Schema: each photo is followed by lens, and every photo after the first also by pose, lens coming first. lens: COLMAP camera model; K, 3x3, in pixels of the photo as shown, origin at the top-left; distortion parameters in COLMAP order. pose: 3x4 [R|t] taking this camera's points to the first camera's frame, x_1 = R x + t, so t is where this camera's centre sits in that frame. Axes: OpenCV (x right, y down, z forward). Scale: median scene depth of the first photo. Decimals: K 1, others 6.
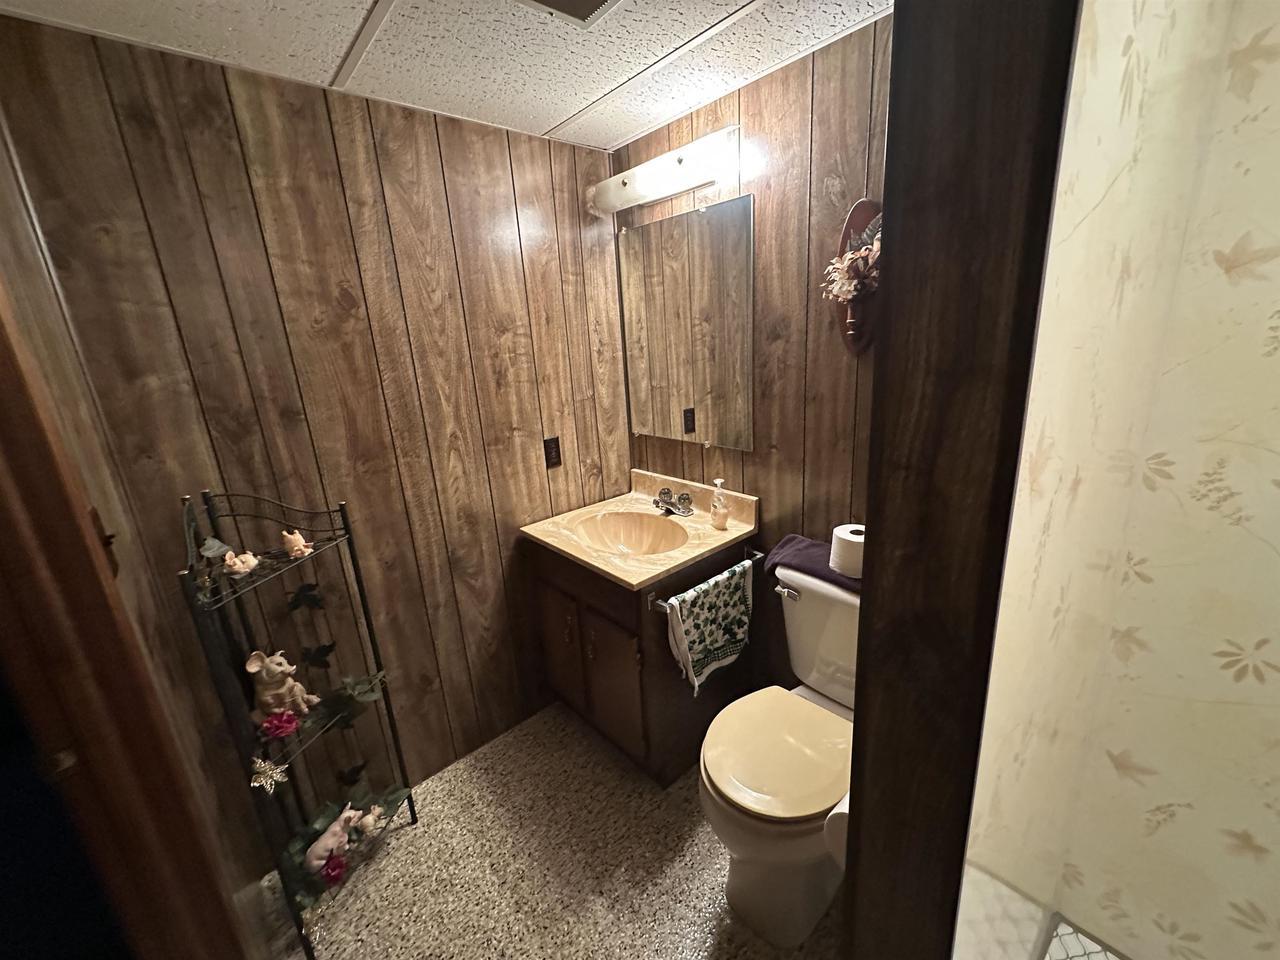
lens RADIAL K [[511.8, 0, 635.6], [0, 511.8, 479.7], [0, 0, 1]] dist [-0.001775, -0.000141]
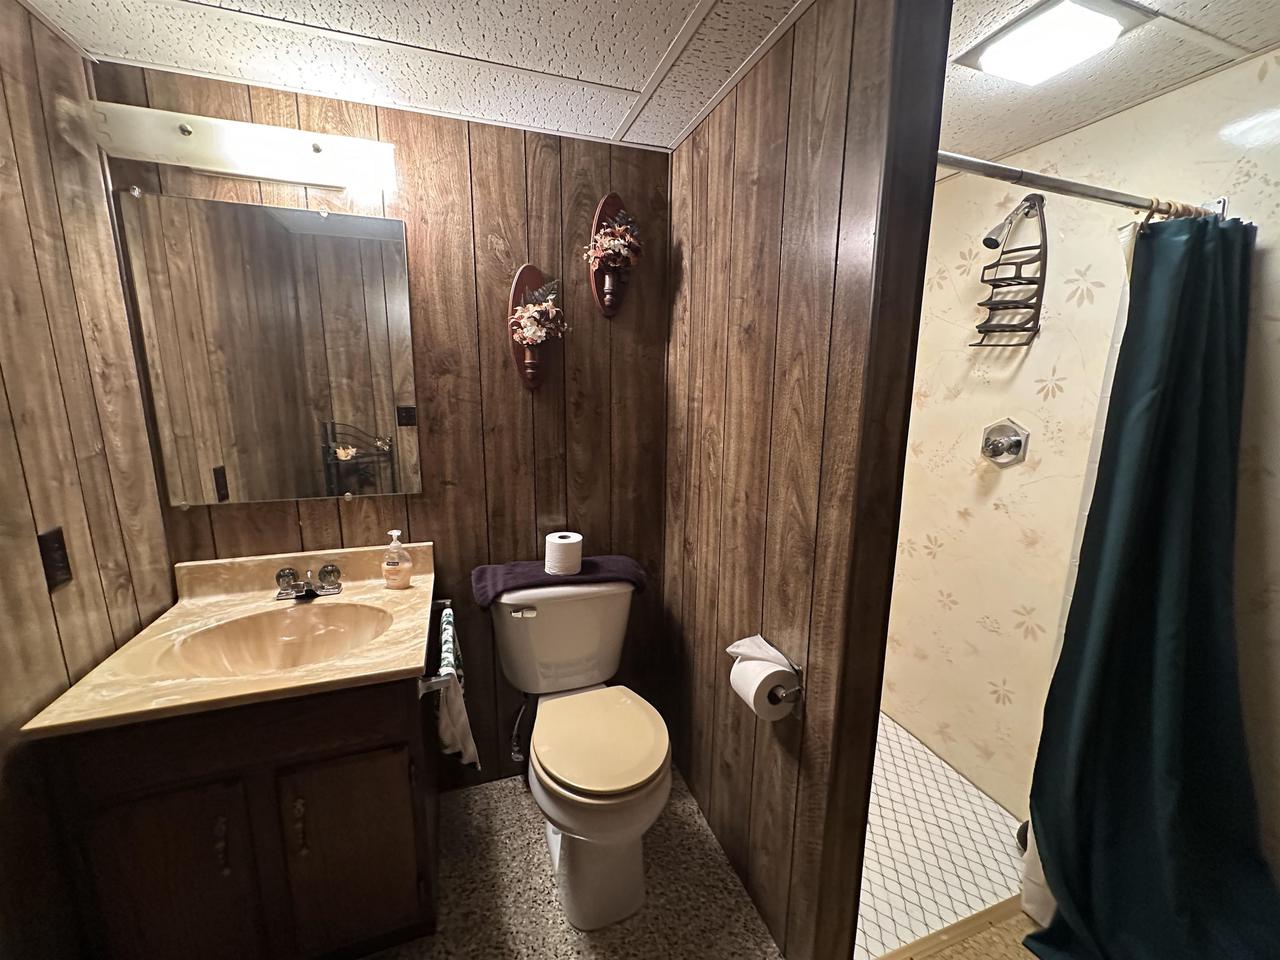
lens RADIAL K [[511.8, 0, 636.7], [0, 511.8, 480.1], [0, 0, 1]] dist [-0.001775, -0.000141]
pose [[0.369755, -0.109679, 0.922633, -0.421300], [0.222664, 0.974532, 0.026613, -0.014338], [-0.902054, 0.195597, 0.384760, 0.262428]]
